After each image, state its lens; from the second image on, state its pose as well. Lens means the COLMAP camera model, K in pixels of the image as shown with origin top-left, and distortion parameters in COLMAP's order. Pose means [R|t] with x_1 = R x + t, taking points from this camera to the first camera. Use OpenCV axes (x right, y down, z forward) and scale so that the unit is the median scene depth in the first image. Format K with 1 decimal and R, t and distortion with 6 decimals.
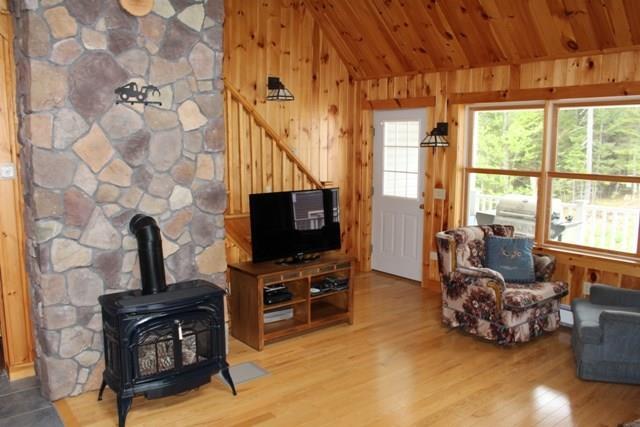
lens RADIAL K [[531.2, 0, 320.3], [0, 531.2, 210.1], [0, 0, 1]] dist [-0.126646, 0.074033]
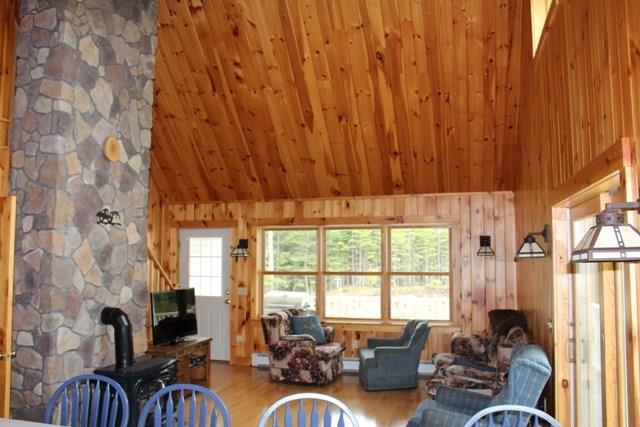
lens RADIAL K [[531.2, 0, 321.7], [0, 531.2, 213.1], [0, 0, 1]] dist [-0.126646, 0.074033]
pose [[0.816154, 0.038903, 0.576523, -0.535306], [0.079201, 0.980783, -0.178302, 0.041081], [-0.572380, 0.191183, 0.797389, -0.315281]]
